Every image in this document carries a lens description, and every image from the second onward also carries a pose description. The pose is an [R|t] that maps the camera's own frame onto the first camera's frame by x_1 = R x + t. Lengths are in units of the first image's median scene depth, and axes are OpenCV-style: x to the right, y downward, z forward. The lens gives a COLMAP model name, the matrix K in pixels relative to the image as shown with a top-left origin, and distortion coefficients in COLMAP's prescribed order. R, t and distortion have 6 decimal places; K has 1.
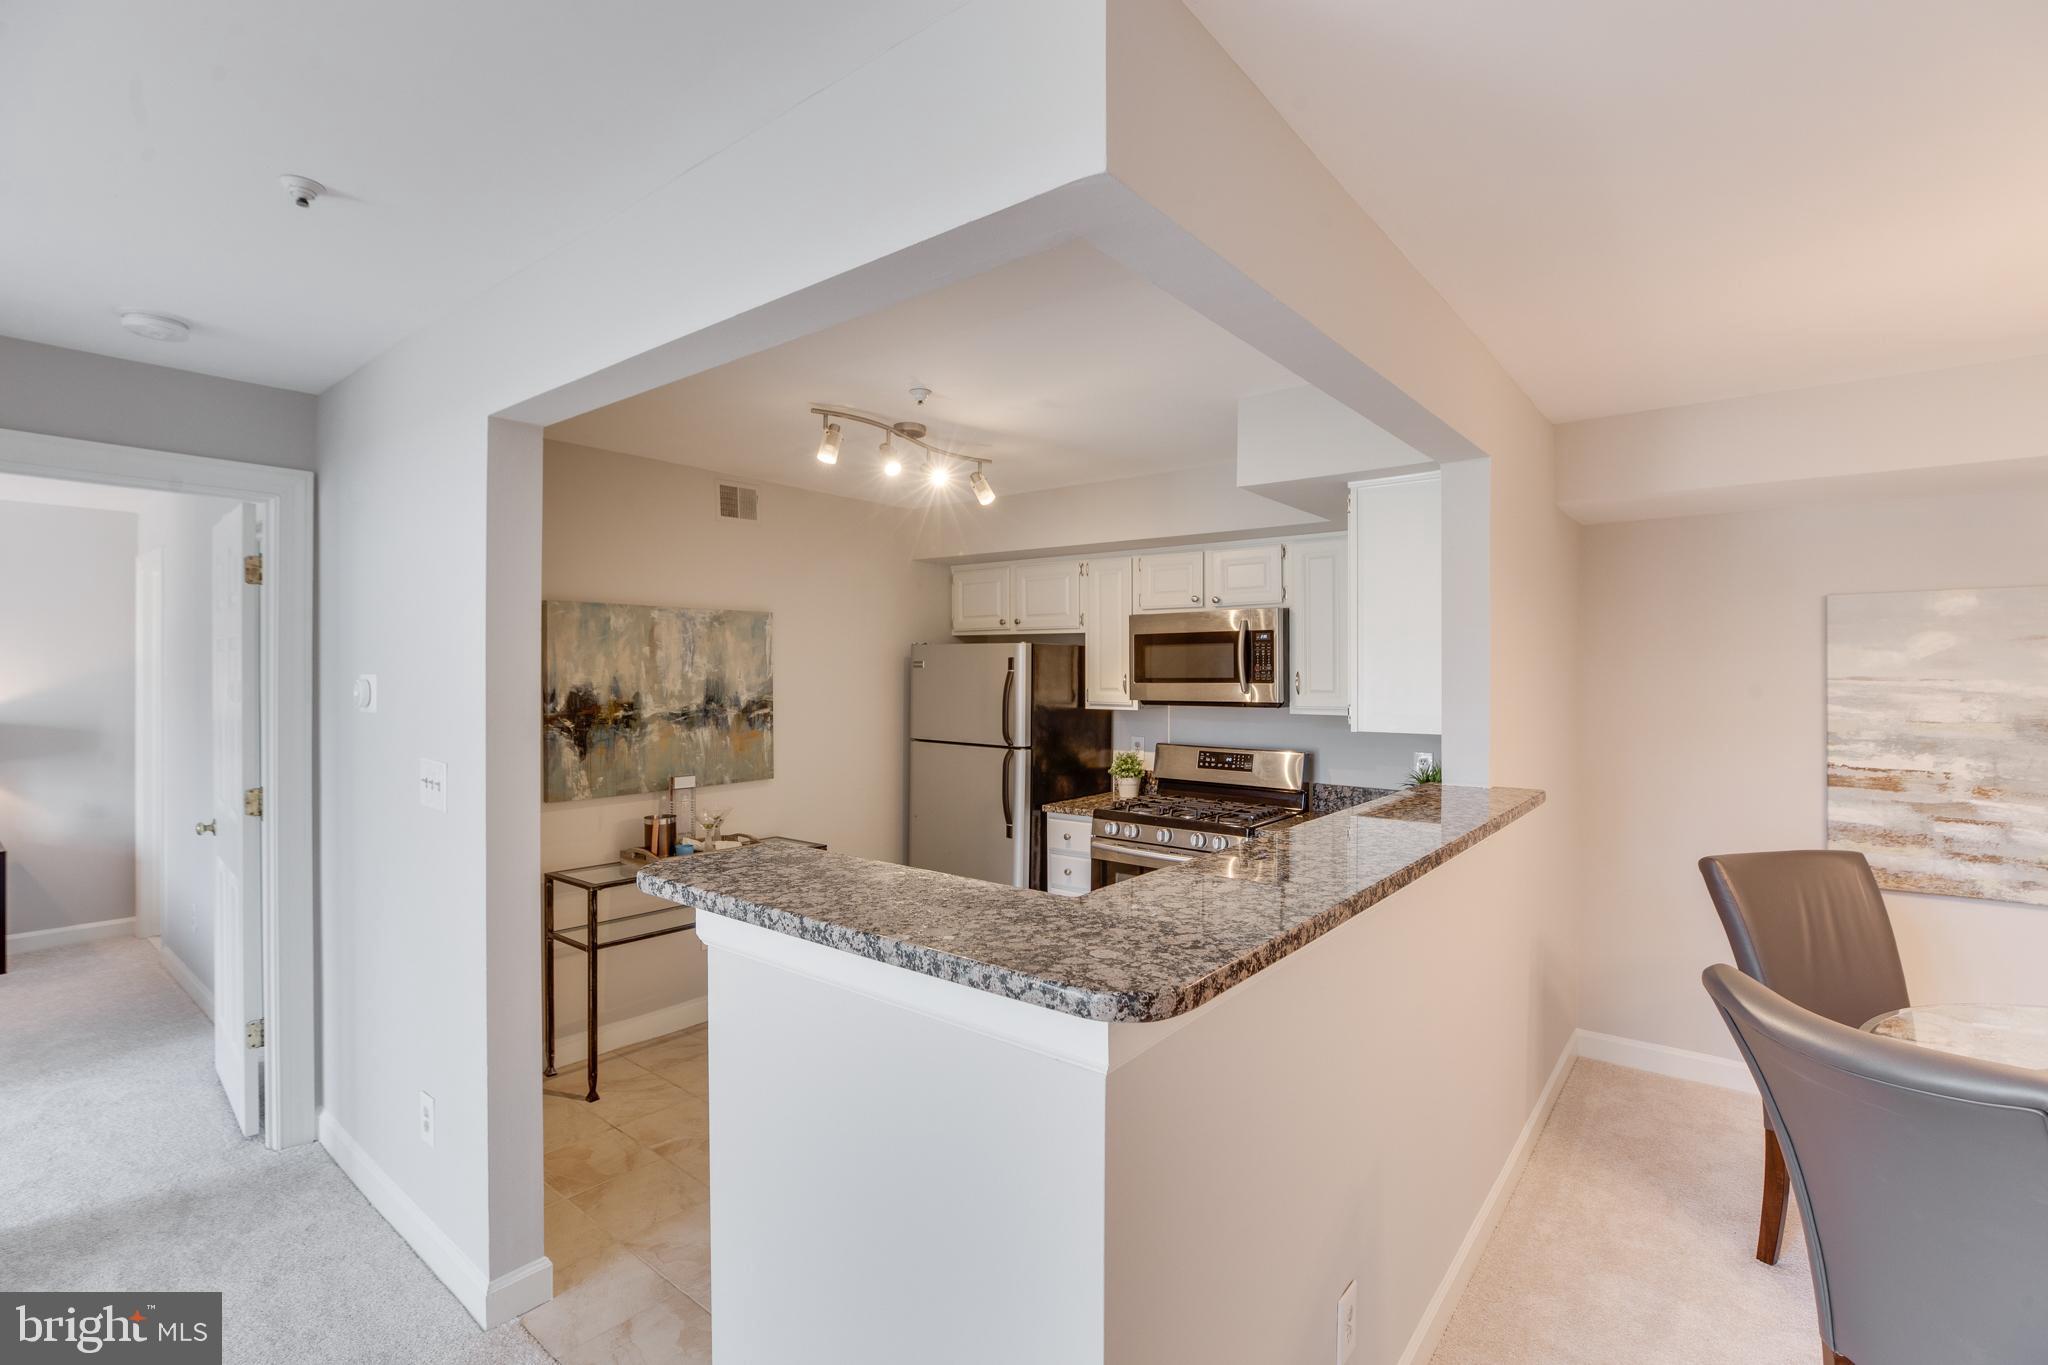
lens RADIAL K [[931.7, 0, 1007.9], [0, 931.7, 677.4], [0, 0, 1]] dist [-0.033025, 0.010050]
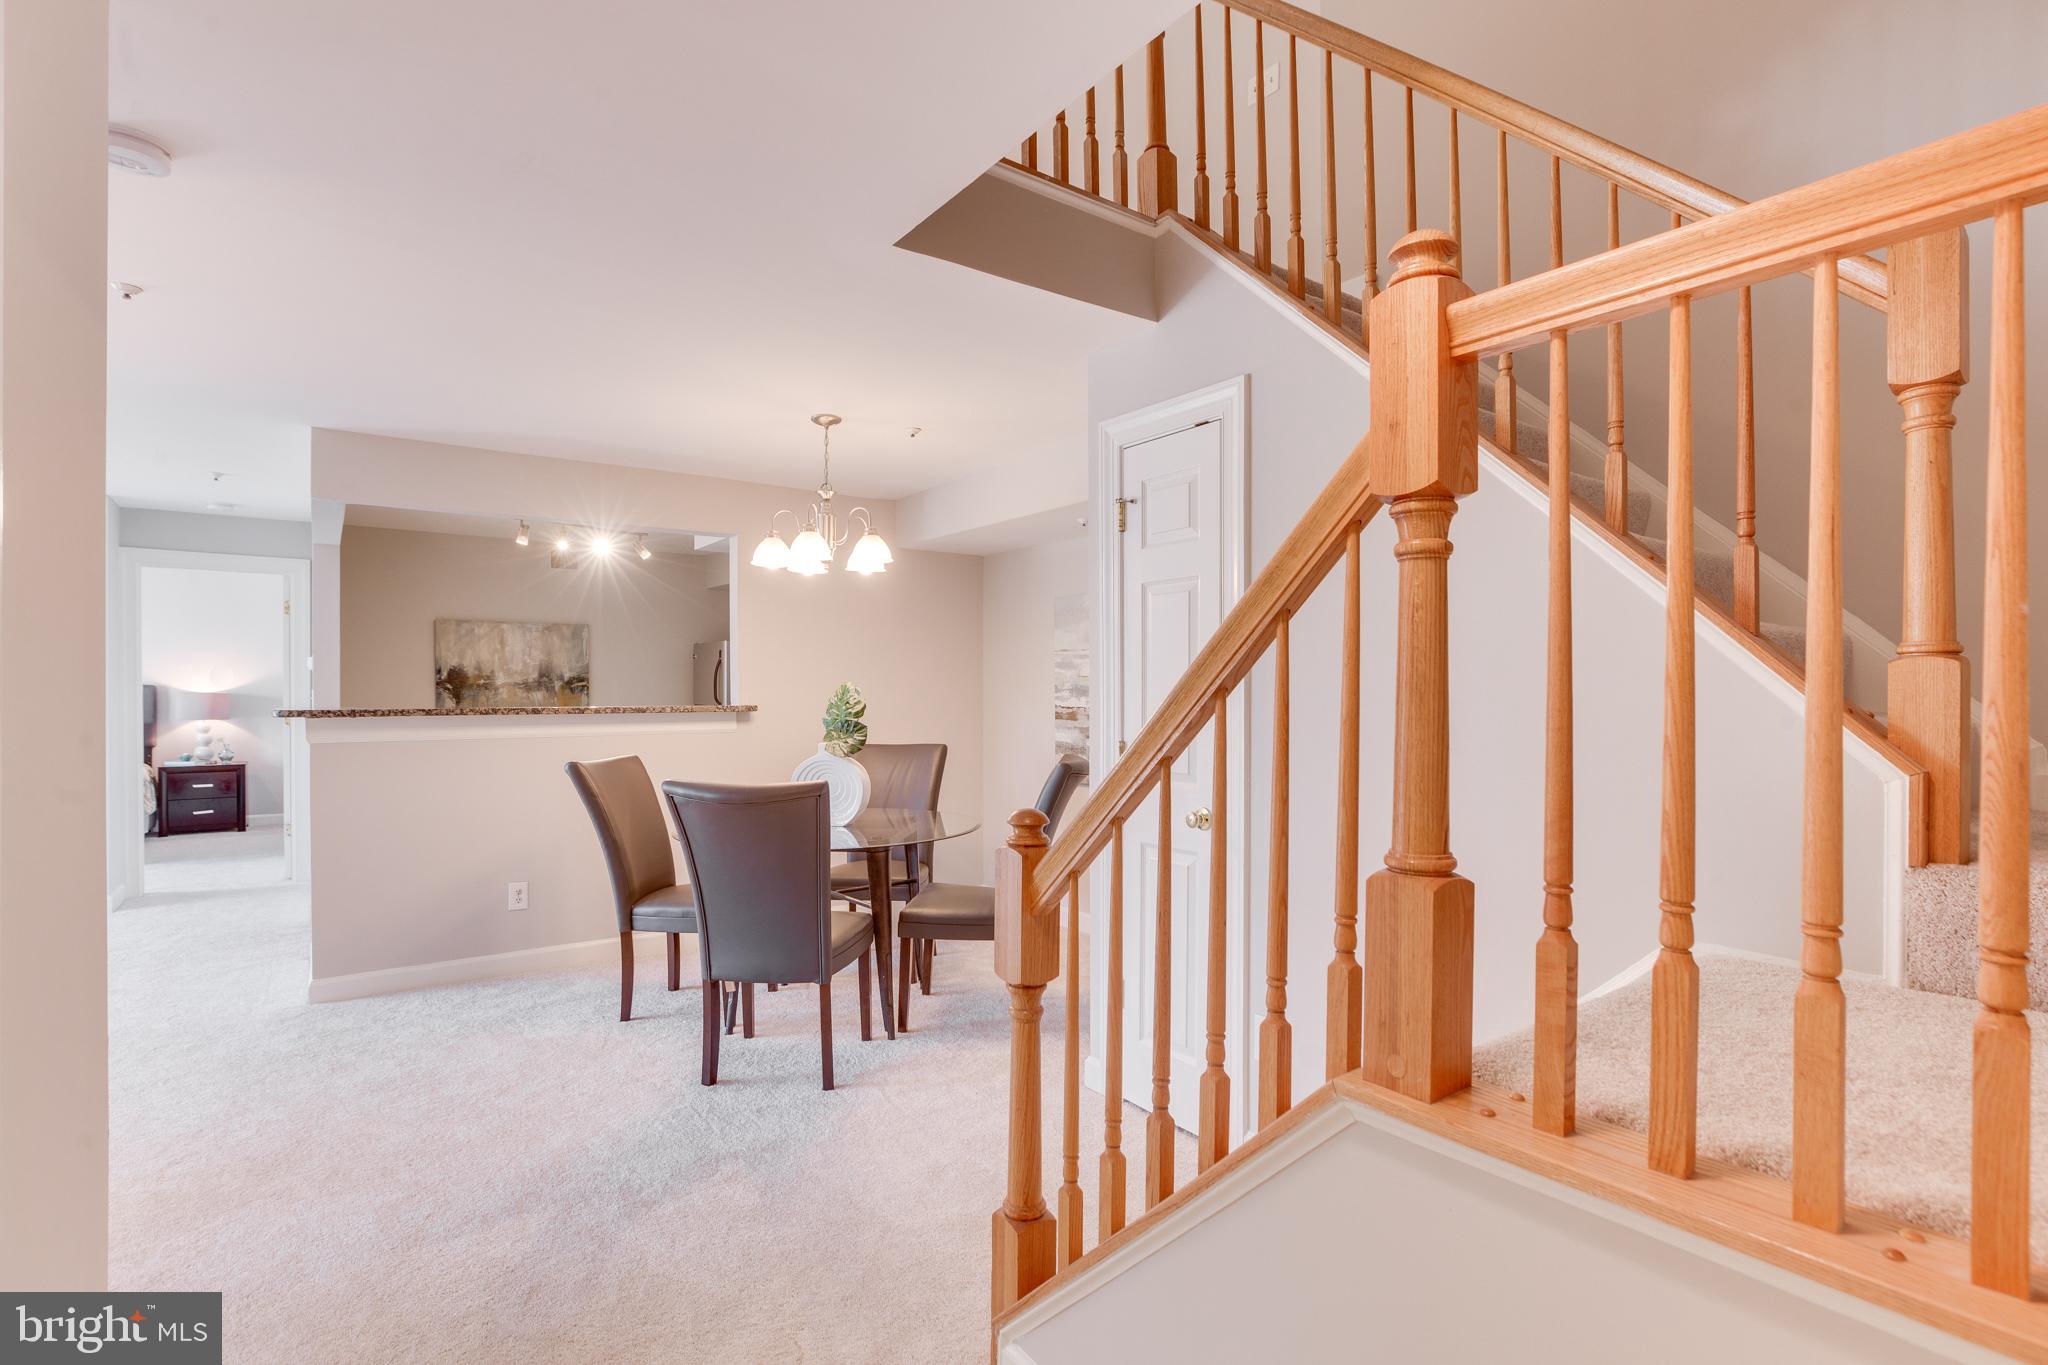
lens RADIAL K [[979.8, 0, 996.1], [0, 979.8, 697.9], [0, 0, 1]] dist [-0.028886, 0.013053]
pose [[0.962932, 0.001549, -0.269739, 1.079713], [-0.001488, 0.999999, 0.000432, 0.070065], [0.269739, -0.000015, 0.962933, -0.565569]]
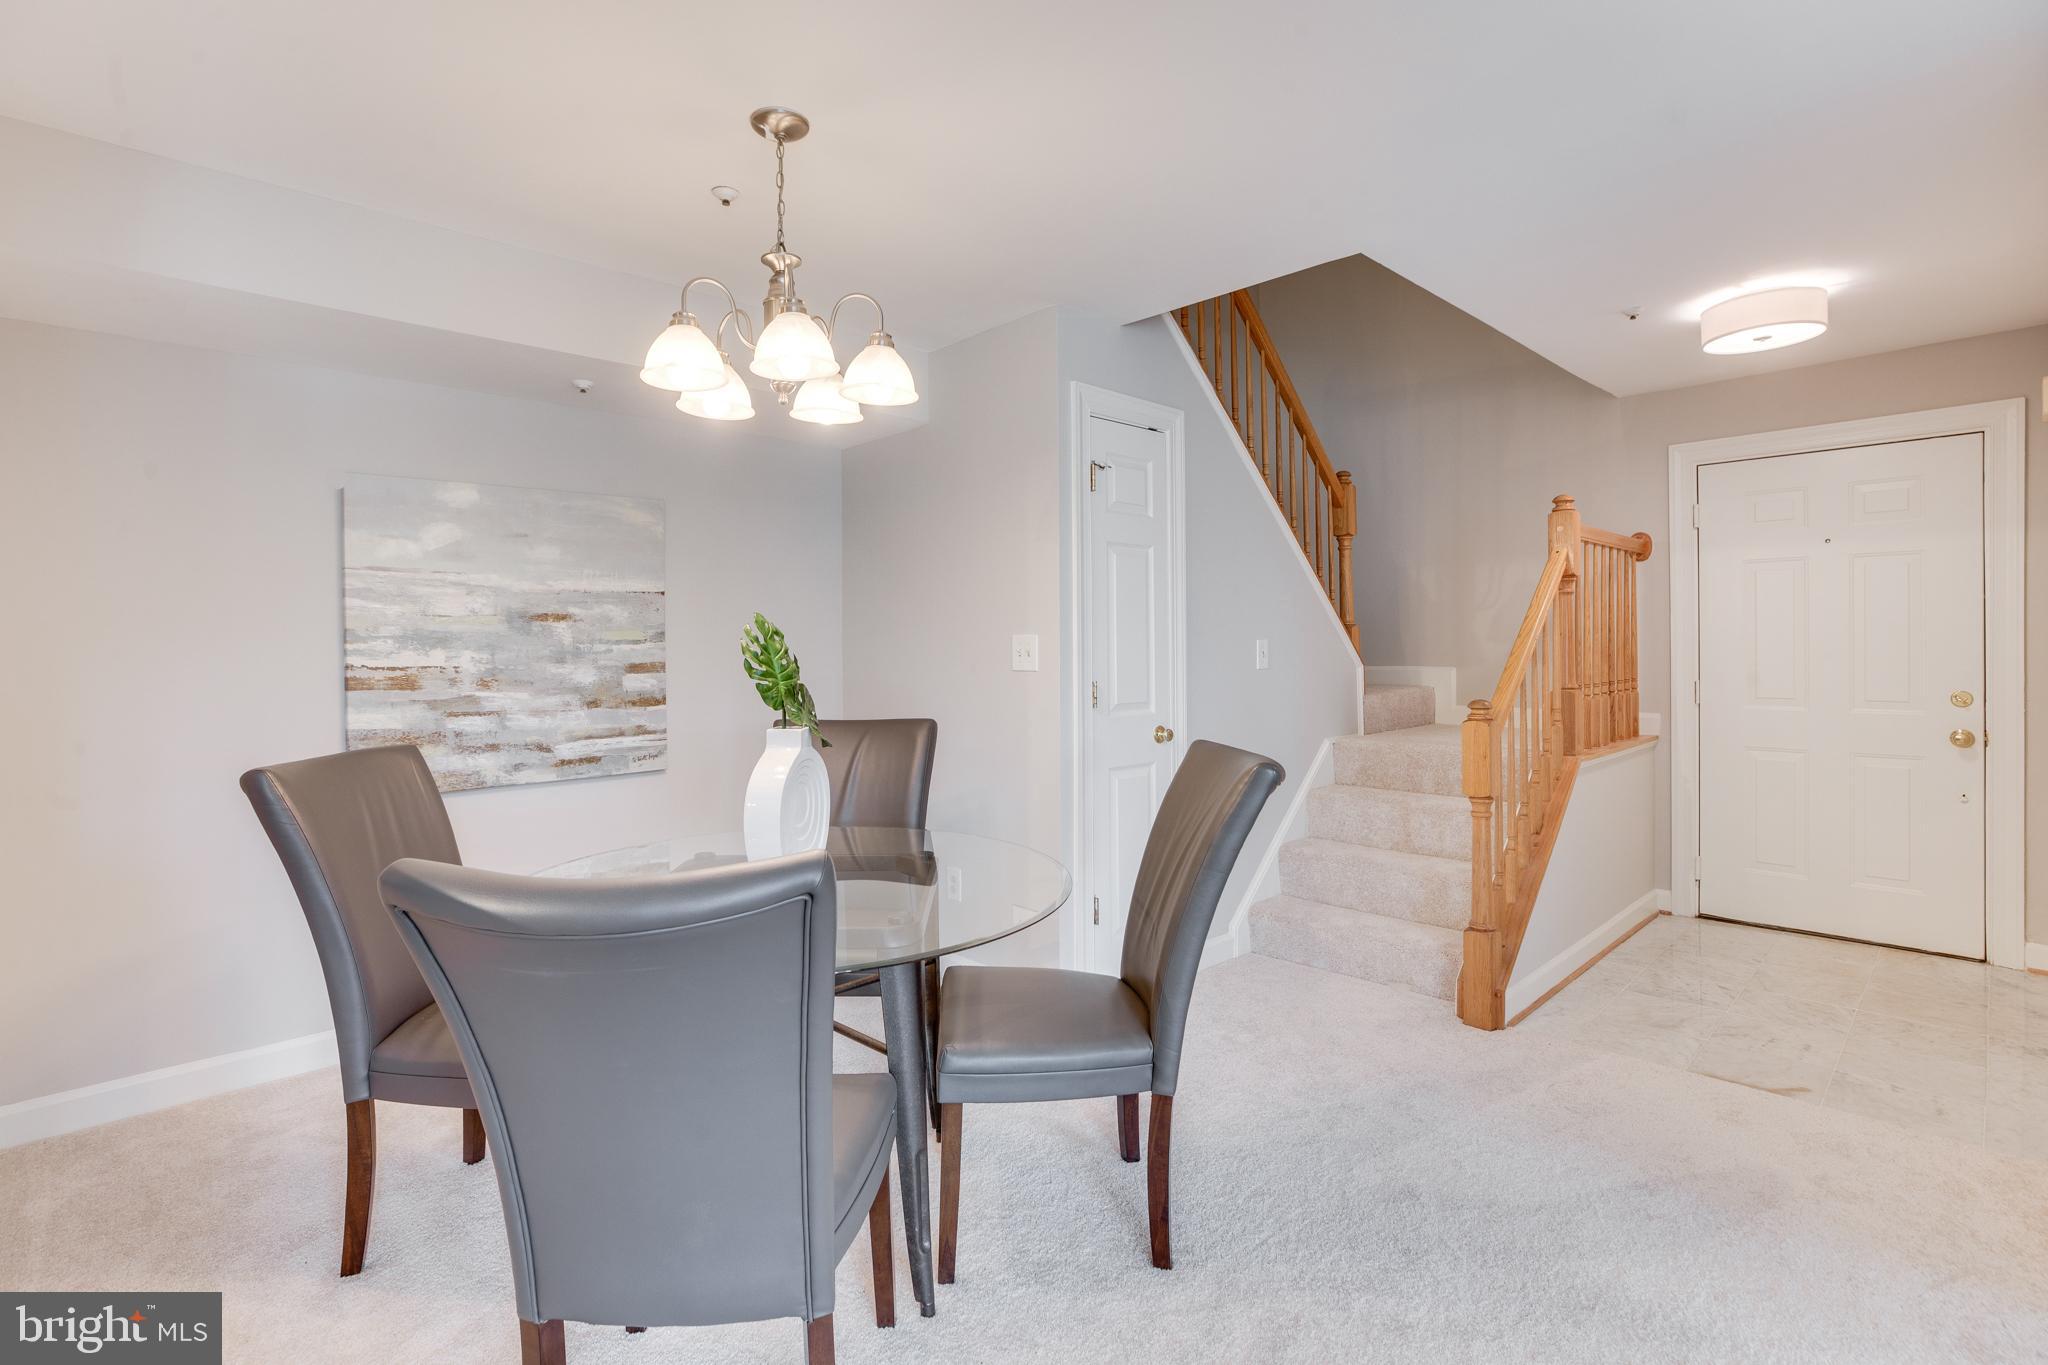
lens RADIAL K [[979.8, 0, 1026.3], [0, 979.8, 640.0], [0, 0, 1]] dist [-0.028886, 0.013053]
pose [[0.130745, 0.003454, 0.991410, 0.054831], [0.014583, 0.999879, -0.005407, 0.073012], [-0.991309, 0.015165, 0.130679, 0.200297]]
